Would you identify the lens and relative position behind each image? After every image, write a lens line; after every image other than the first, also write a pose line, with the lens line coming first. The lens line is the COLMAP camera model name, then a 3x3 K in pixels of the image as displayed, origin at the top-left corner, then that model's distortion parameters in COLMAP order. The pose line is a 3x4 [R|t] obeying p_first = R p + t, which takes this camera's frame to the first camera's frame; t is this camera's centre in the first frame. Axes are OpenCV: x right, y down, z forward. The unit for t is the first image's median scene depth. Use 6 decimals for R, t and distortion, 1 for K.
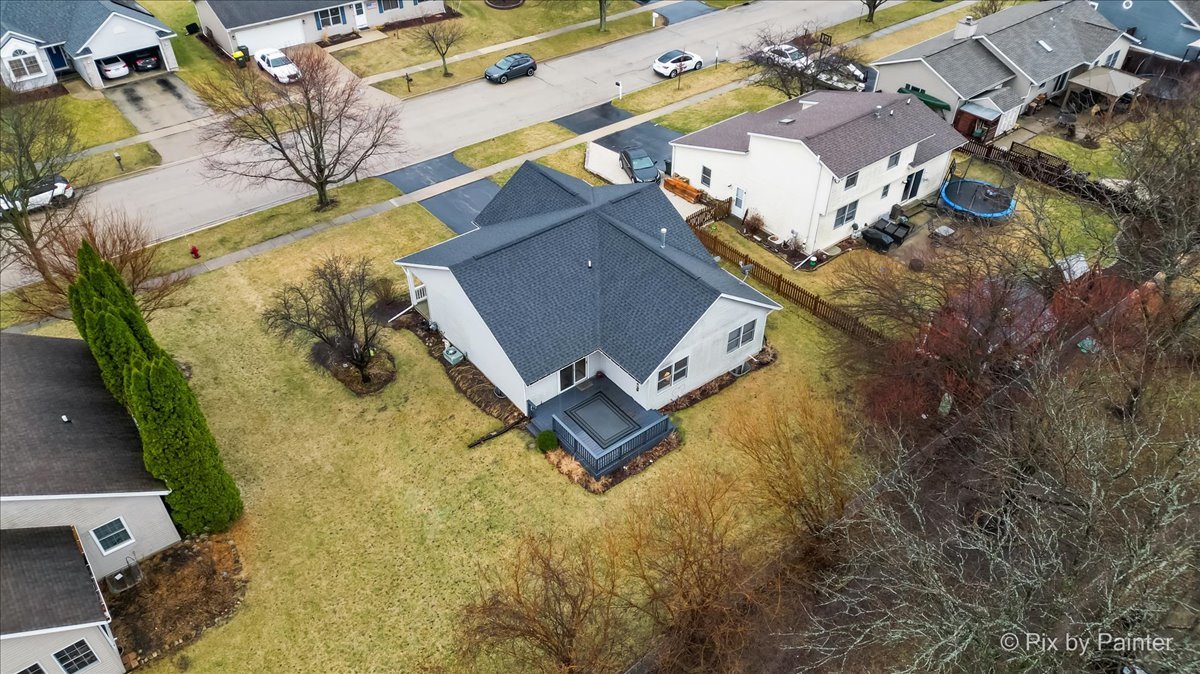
lens RADIAL K [[832.6, 0, 600.0], [0, 832.6, 337.0], [0, 0, 1]] dist [0.071257, -0.071221]
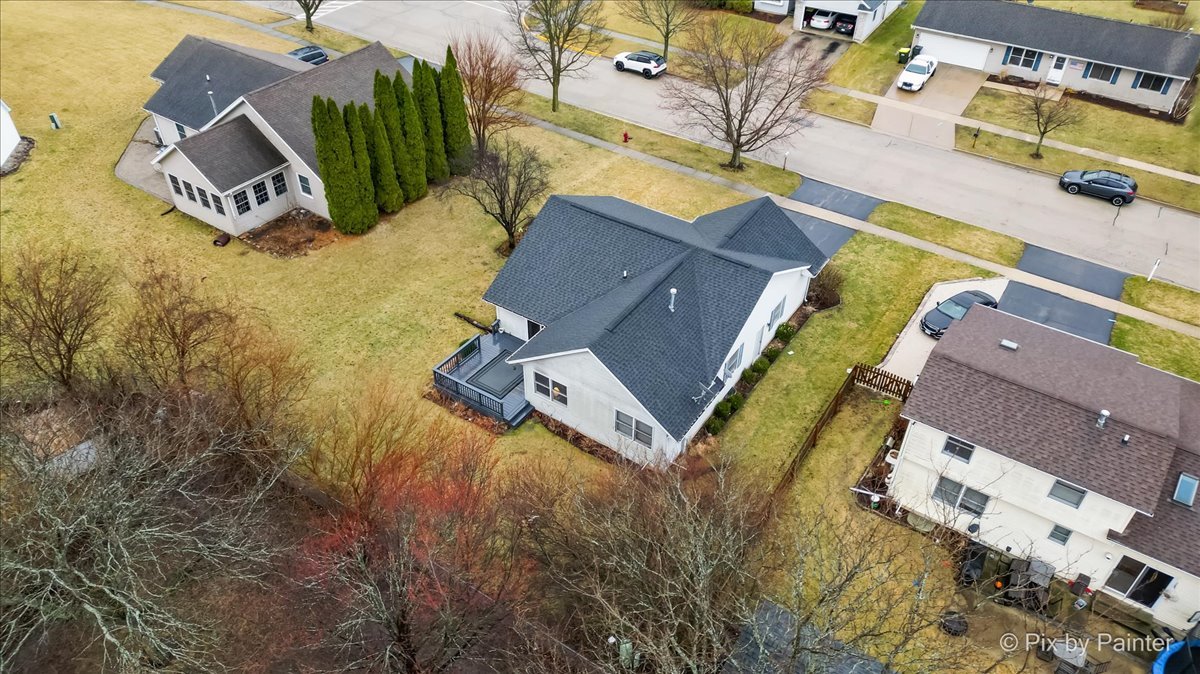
lens RADIAL K [[832.6, 0, 600.0], [0, 832.6, 337.0], [0, 0, 1]] dist [0.071257, -0.071221]
pose [[0.309593, 0.605276, -0.733344, 0.448648], [-0.613028, 0.716610, 0.332665, -0.206127], [0.726876, 0.346570, 0.592908, 0.246339]]
